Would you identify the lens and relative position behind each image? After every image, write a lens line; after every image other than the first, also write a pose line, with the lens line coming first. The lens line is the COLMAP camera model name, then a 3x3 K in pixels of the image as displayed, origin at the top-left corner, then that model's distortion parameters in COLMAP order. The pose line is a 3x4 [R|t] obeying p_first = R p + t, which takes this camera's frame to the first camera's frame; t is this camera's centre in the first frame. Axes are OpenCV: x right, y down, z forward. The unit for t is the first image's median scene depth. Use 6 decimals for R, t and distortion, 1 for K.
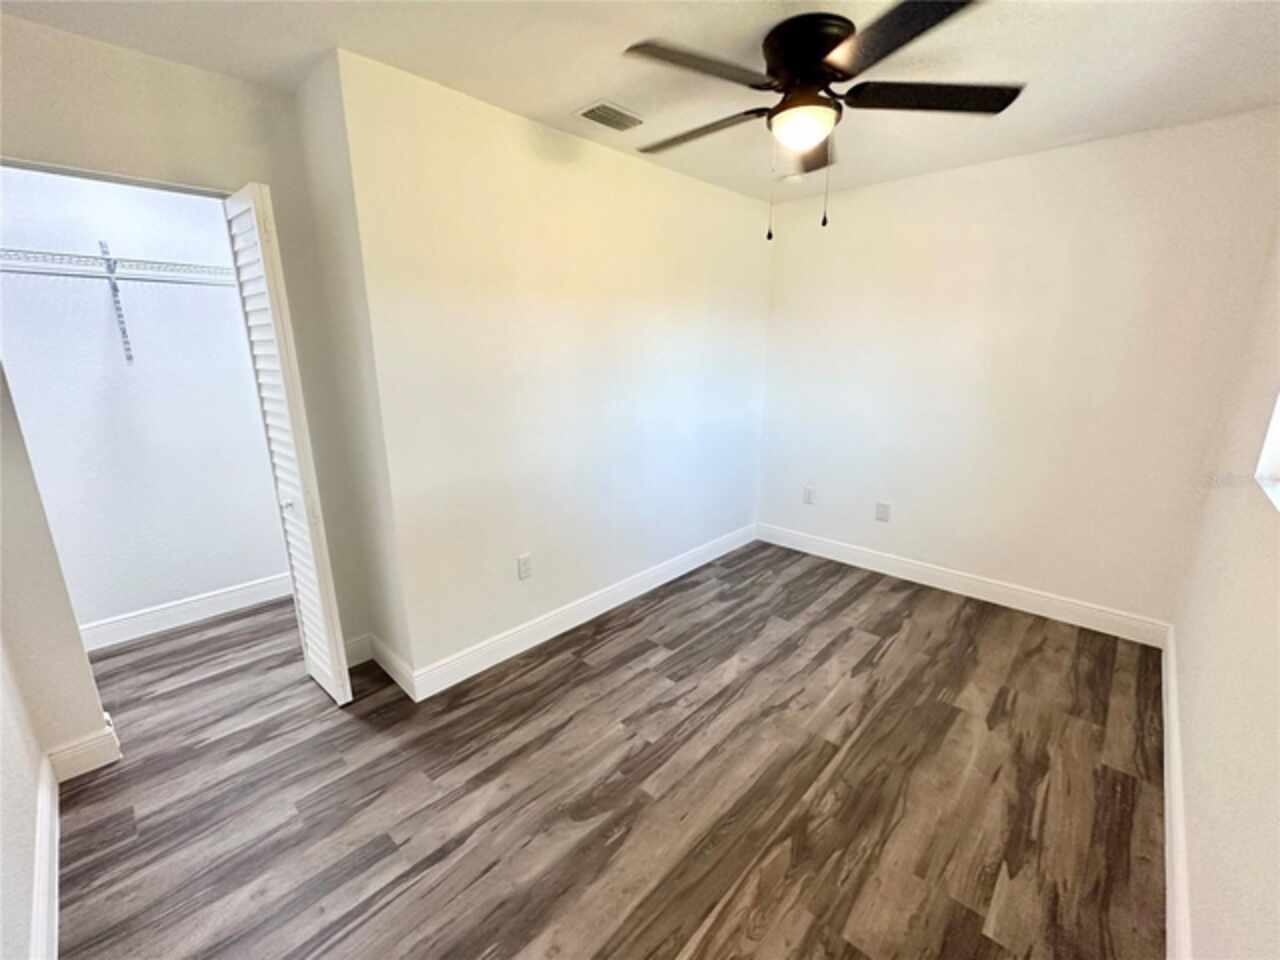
lens RADIAL K [[541.8, 0, 643.3], [0, 541.8, 434.7], [0, 0, 1]] dist [-0.000776, -0.000160]
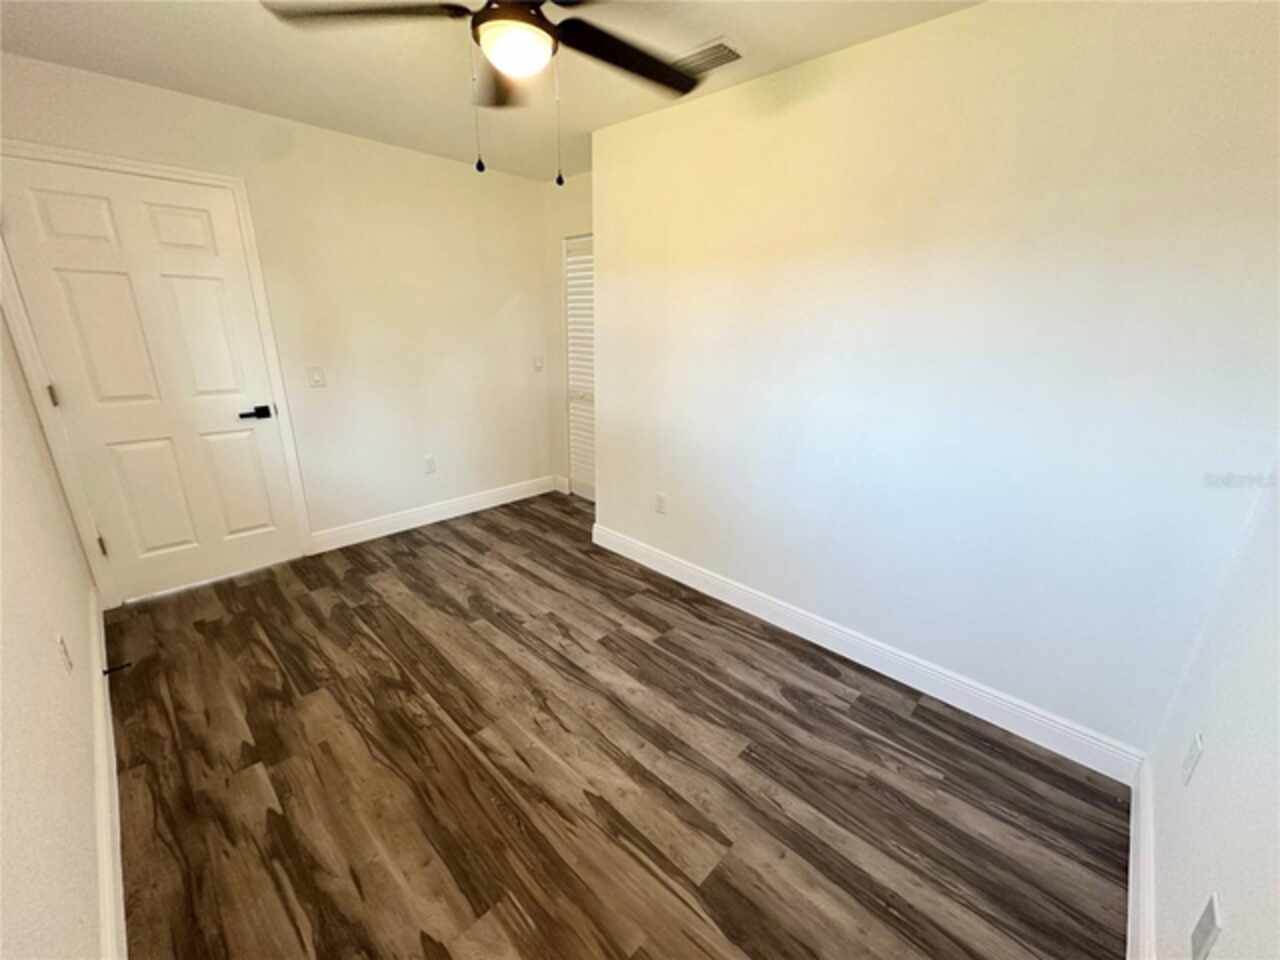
lens RADIAL K [[509.3, 0, 640.0], [0, 509.3, 480.0], [0, 0, 1]] dist [-0.000433, -0.000133]
pose [[-0.008555, 0.304062, -0.952614, 0.995796], [-0.178786, 0.936834, 0.300630, -0.158553], [0.983851, 0.172886, 0.046348, 1.084051]]
